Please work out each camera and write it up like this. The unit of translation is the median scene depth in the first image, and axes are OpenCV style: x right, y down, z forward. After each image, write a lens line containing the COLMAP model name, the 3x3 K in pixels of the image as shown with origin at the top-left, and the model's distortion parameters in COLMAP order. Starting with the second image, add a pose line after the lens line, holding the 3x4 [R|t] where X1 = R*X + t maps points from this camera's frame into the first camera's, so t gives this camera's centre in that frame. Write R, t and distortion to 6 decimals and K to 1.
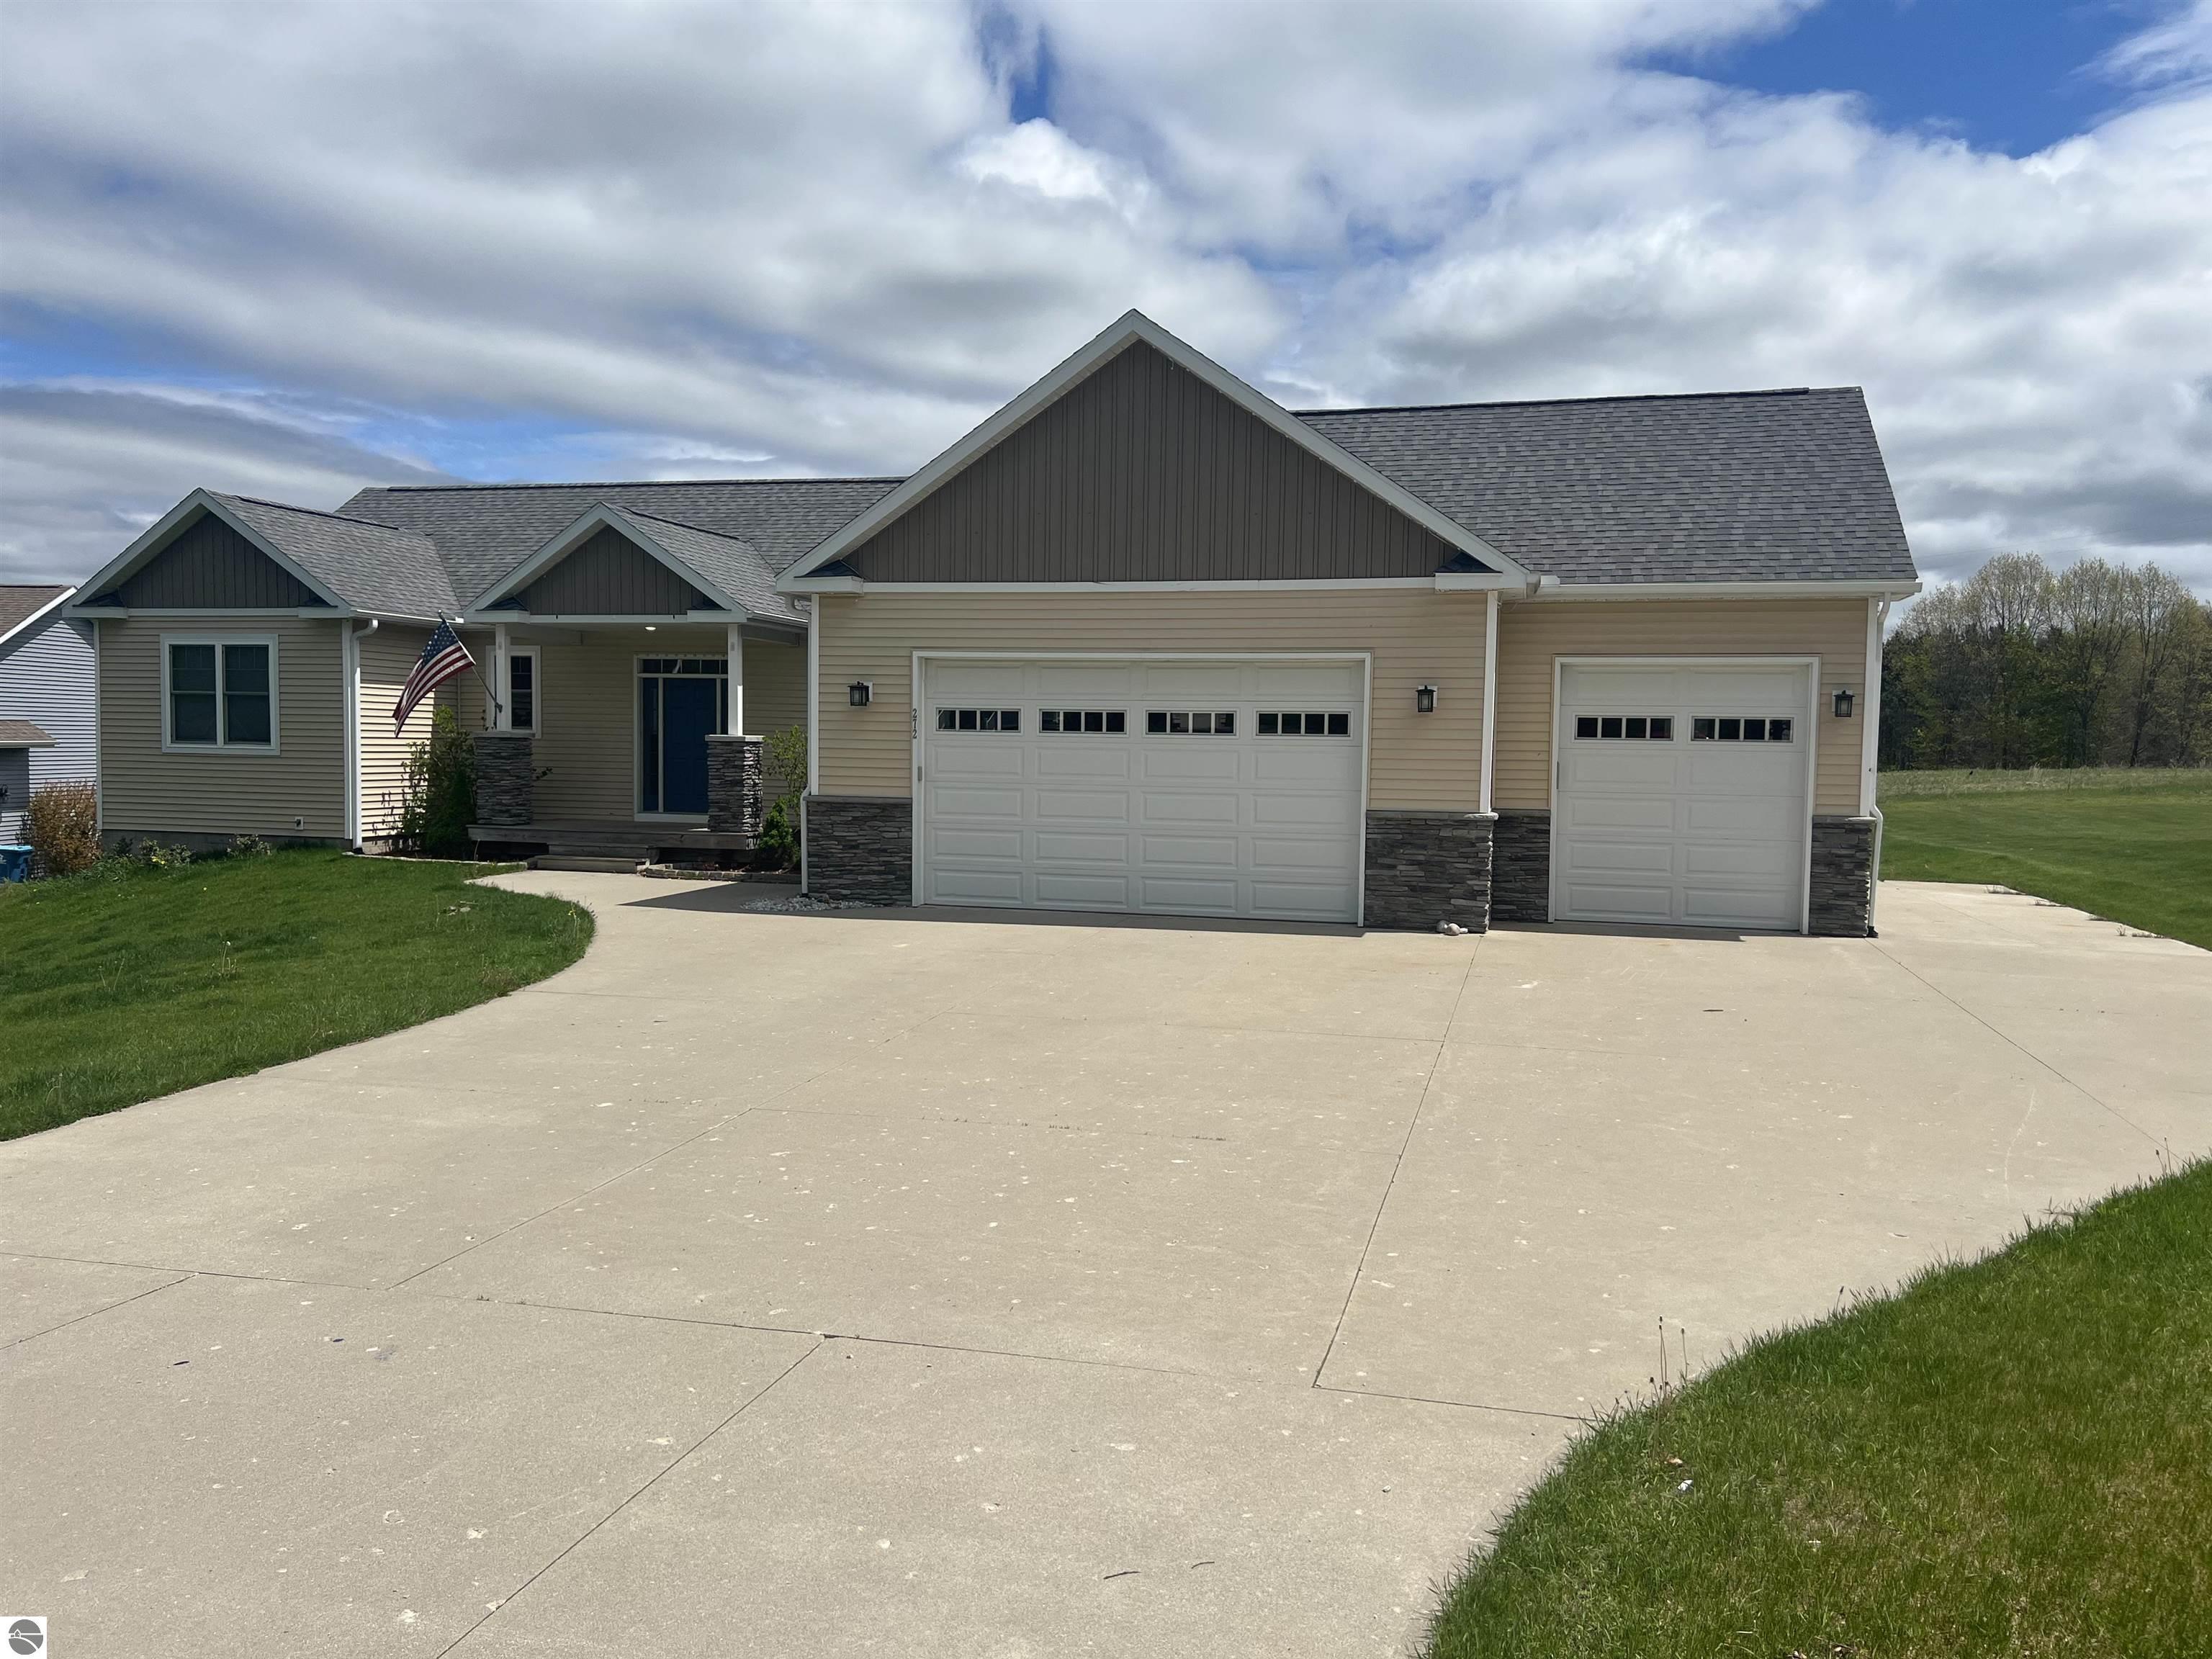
lens RADIAL K [[1685.9, 0, 1190.5], [0, 1685.9, 814.8], [0, 0, 1]] dist [0.067158, -0.009717]
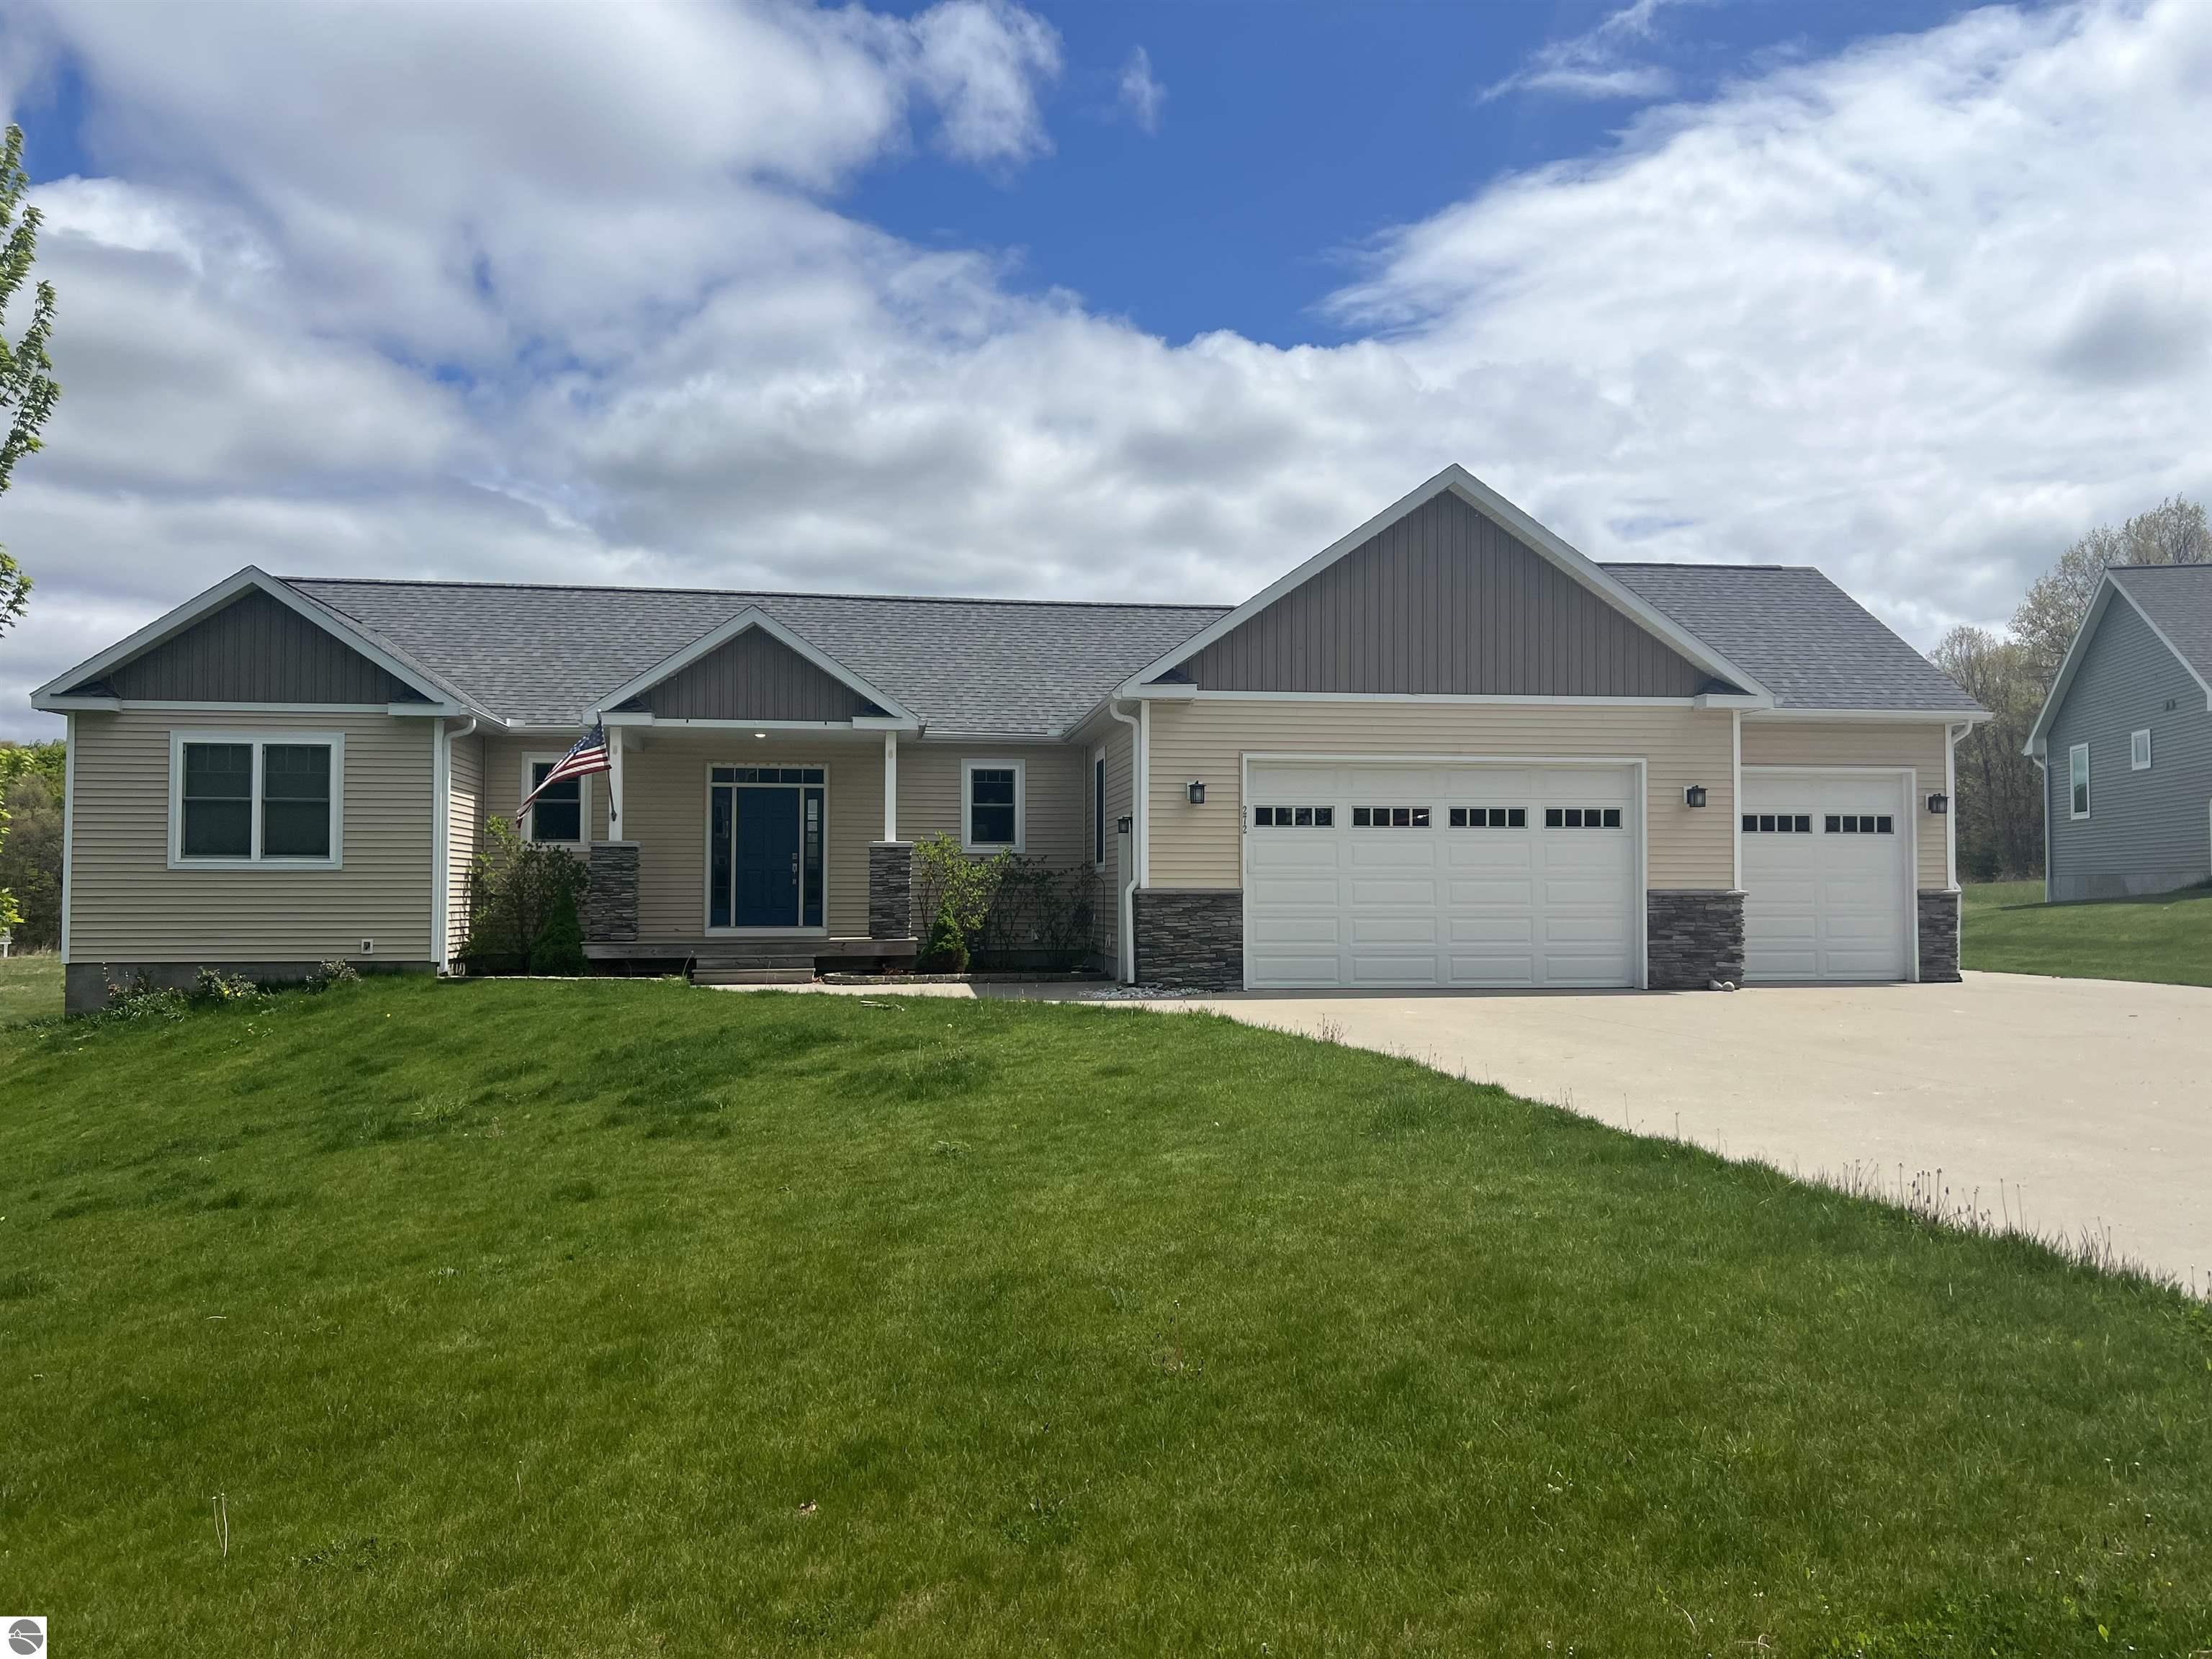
lens RADIAL K [[1685.9, 0, 1148.6], [0, 1685.9, 826.3], [0, 0, 1]] dist [0.067158, -0.009717]
pose [[0.919487, -0.001765, 0.393117, -0.638913], [0.031619, 0.997082, -0.069480, 0.022749], [-0.391847, 0.076316, 0.916860, 0.034544]]
